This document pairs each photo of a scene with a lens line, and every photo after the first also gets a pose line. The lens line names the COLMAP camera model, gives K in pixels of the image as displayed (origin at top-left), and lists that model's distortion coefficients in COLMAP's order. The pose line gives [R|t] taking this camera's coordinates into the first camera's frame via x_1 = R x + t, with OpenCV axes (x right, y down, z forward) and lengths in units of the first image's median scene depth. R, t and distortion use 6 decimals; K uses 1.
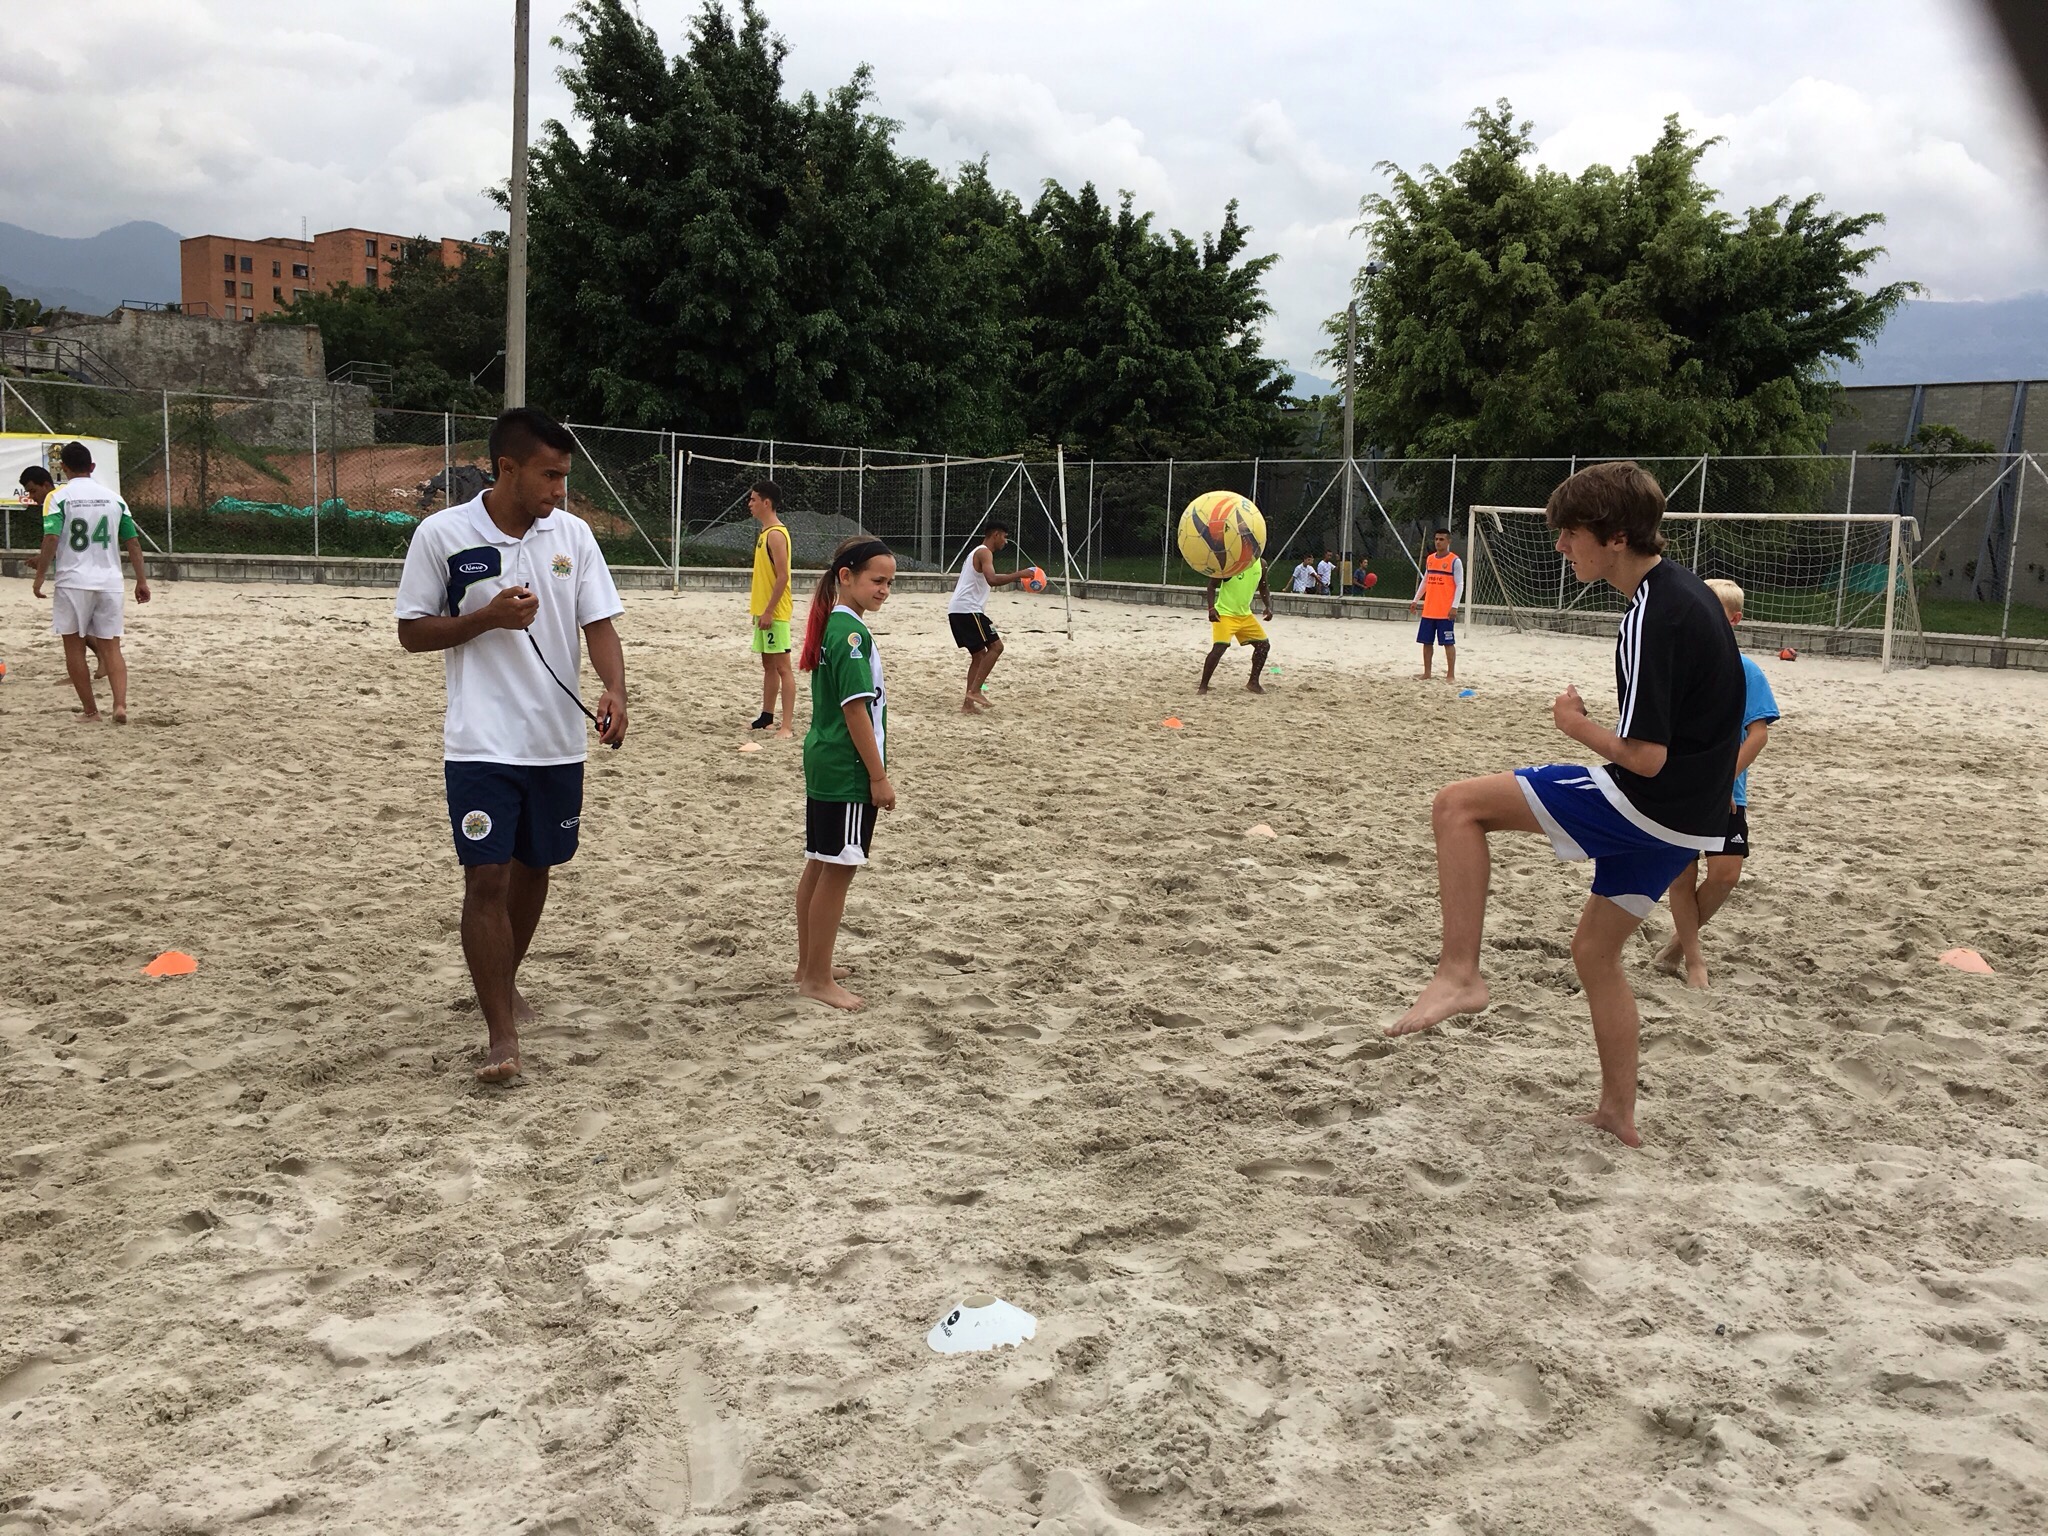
lens RADIAL K [[1732.3, 0, 1012.9], [0, 1732.3, 776.8], [0, 0, 1]] dist [0.108342, -0.128492]
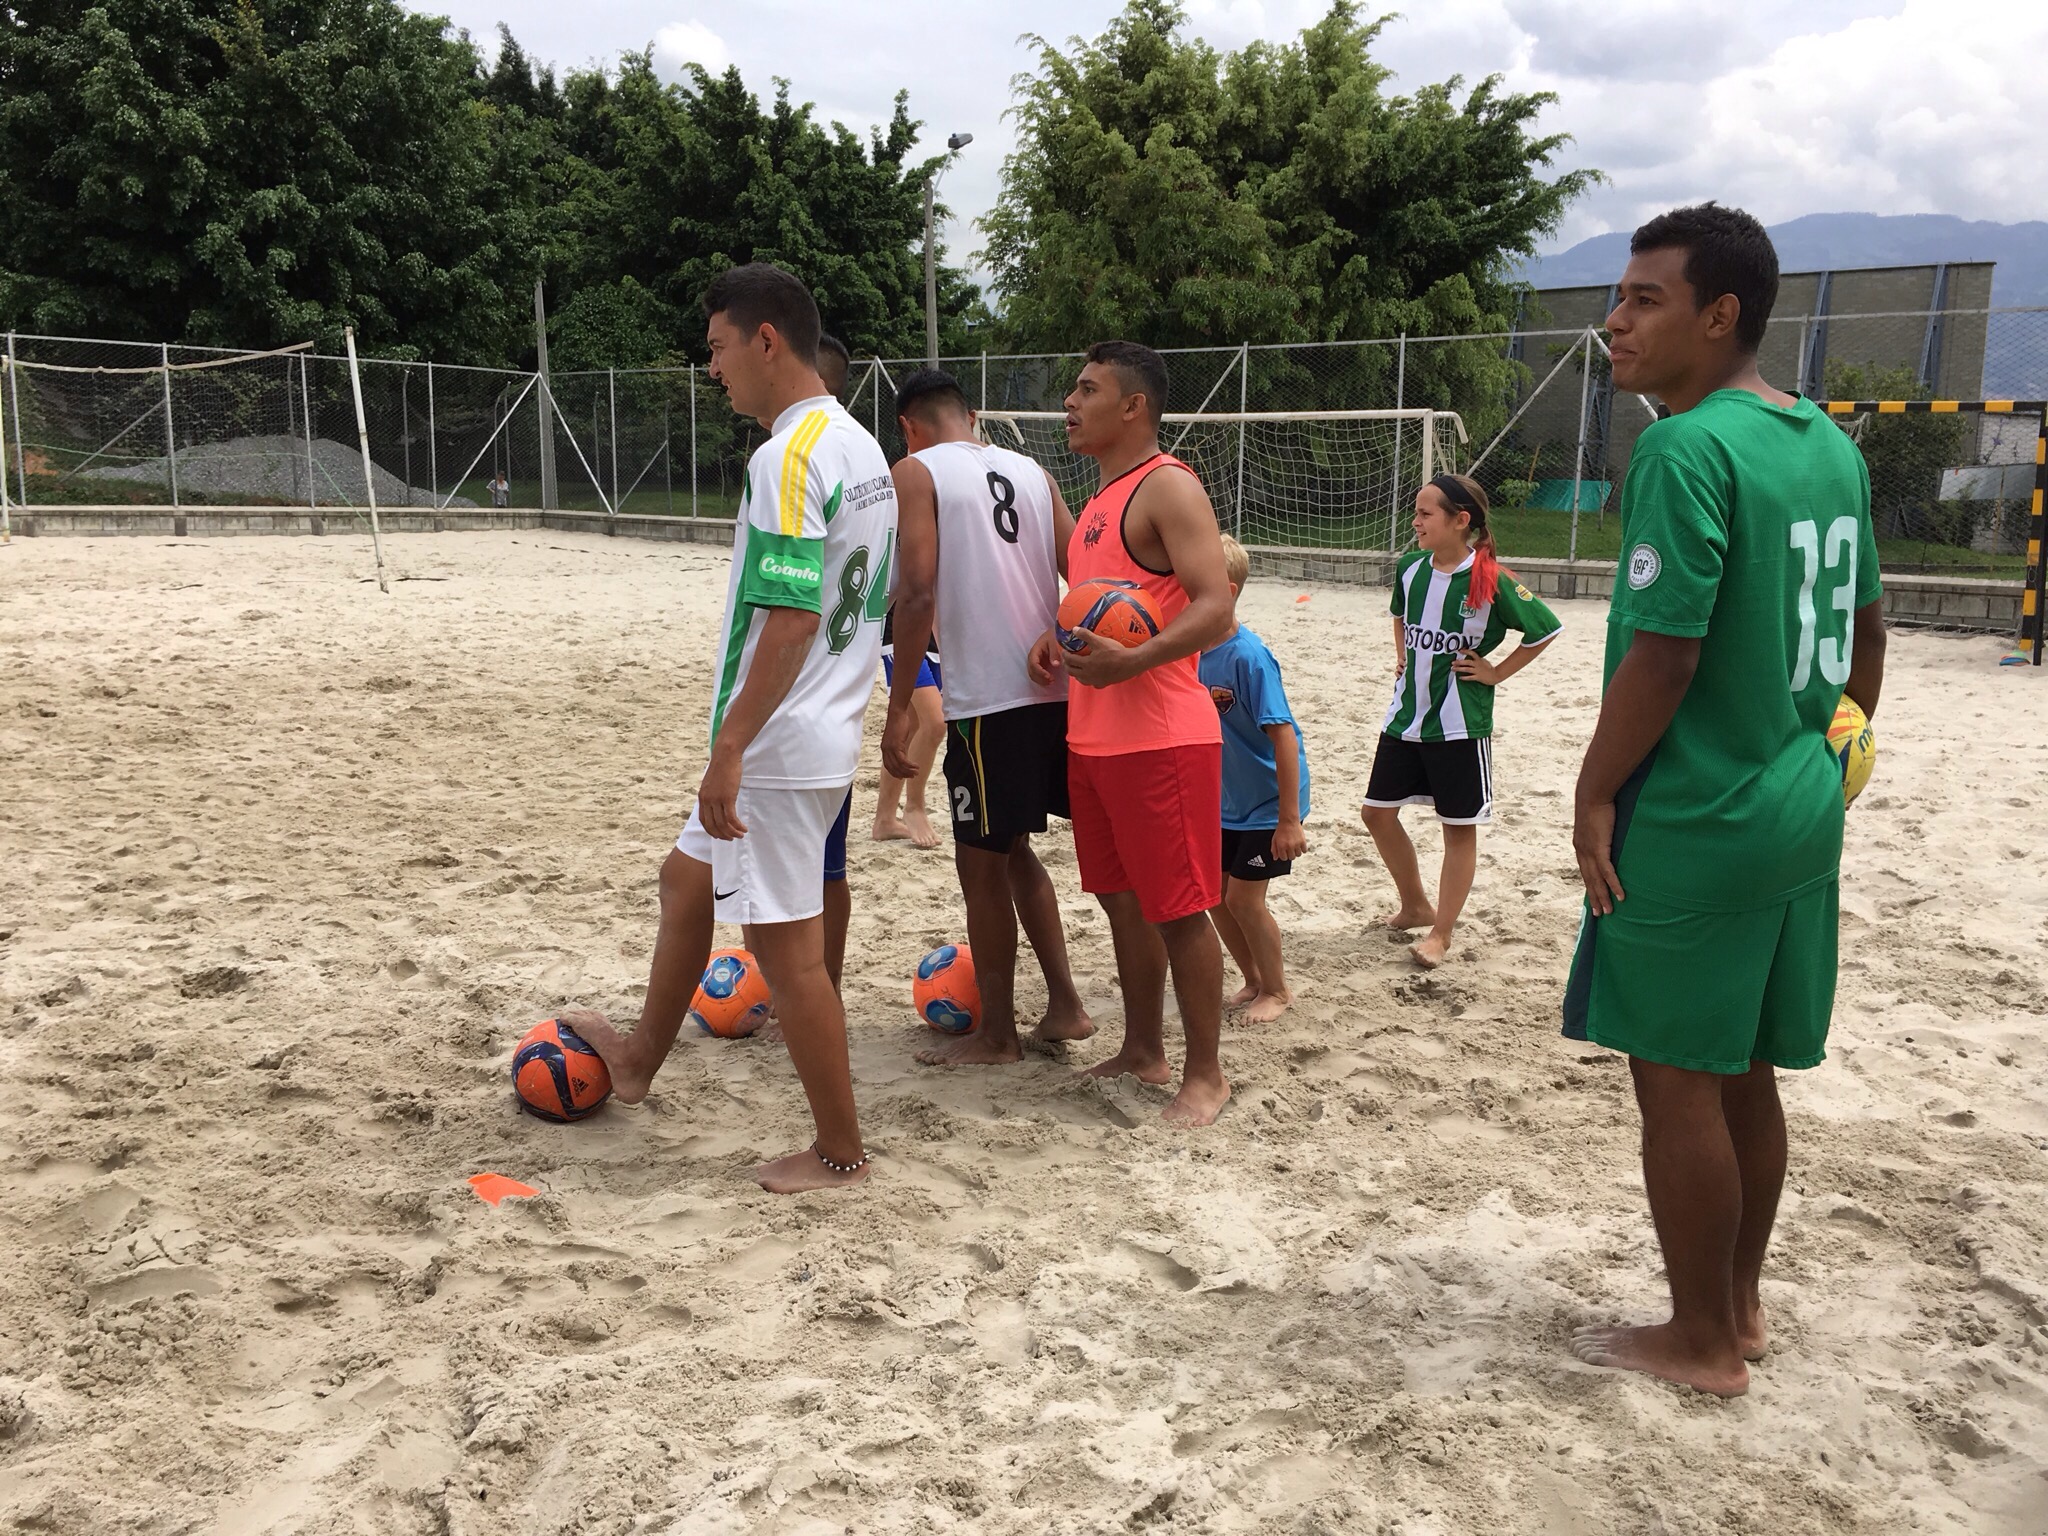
lens RADIAL K [[1732.3, 0, 1002.4], [0, 1732.3, 779.8], [0, 0, 1]] dist [0.108342, -0.128492]
pose [[0.995079, -0.037513, 0.091705, 0.416269], [0.034126, 0.998686, 0.038231, -0.033179], [-0.093019, -0.034914, 0.995052, 0.417356]]
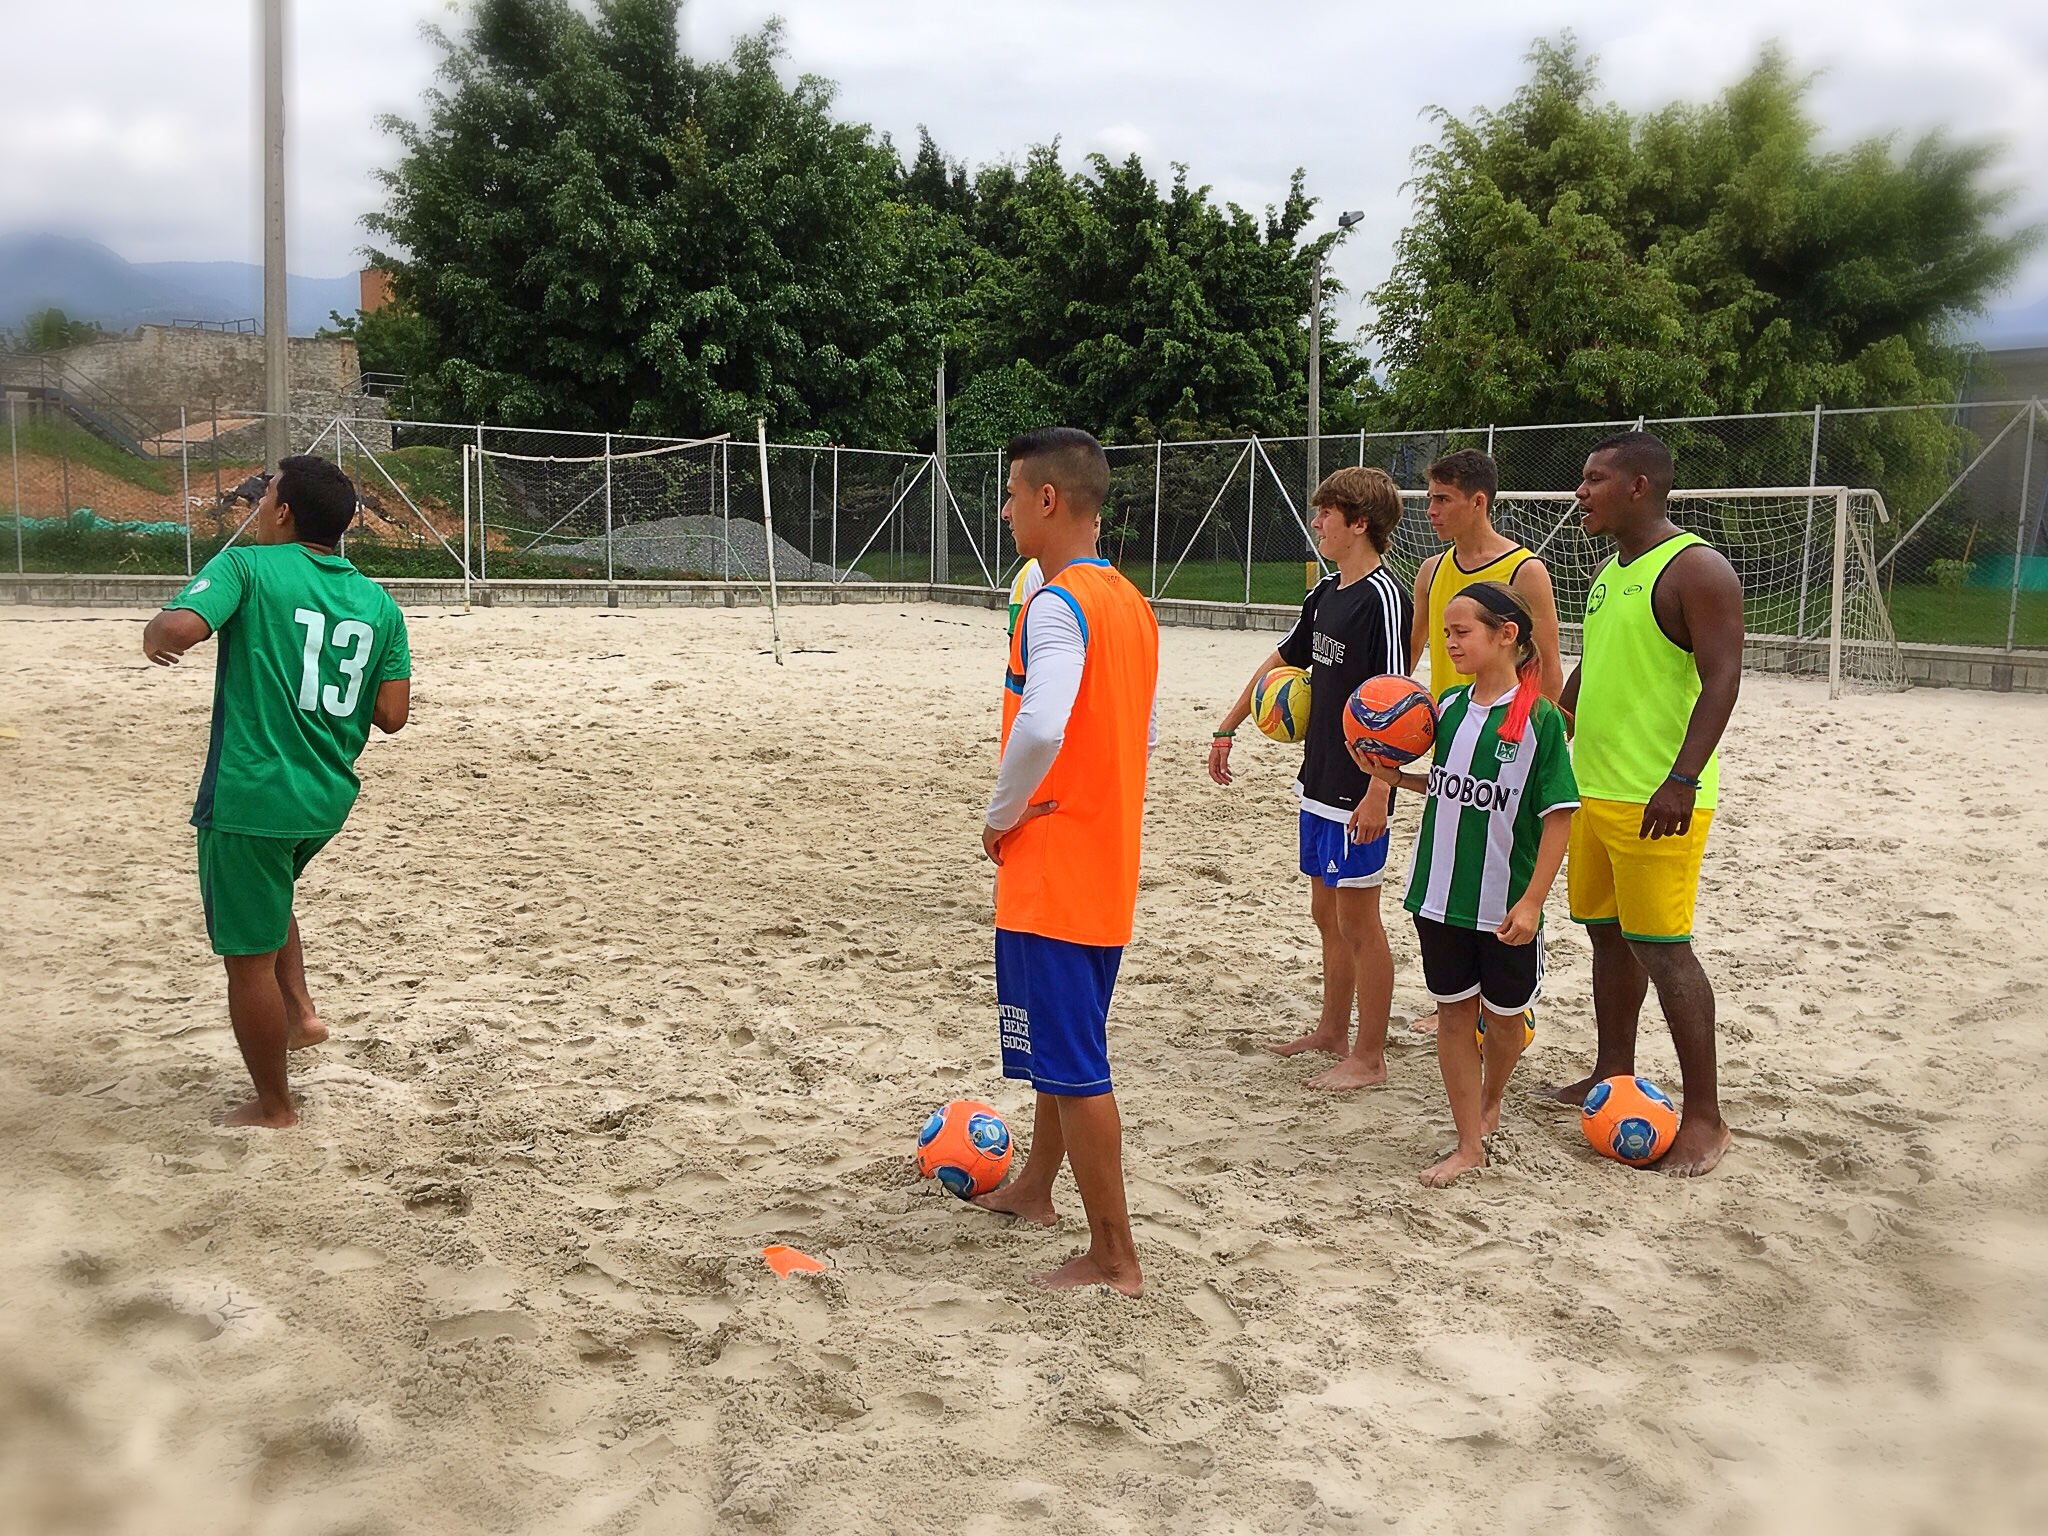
lens RADIAL K [[1732.3, 0, 1021.3], [0, 1732.3, 773.3], [0, 0, 1]] dist [0.108342, -0.128492]
pose [[0.993612, -0.002853, -0.112818, 0.433316], [0.002028, 0.999970, -0.007422, -0.041355], [0.112836, 0.007146, 0.993588, 0.407717]]
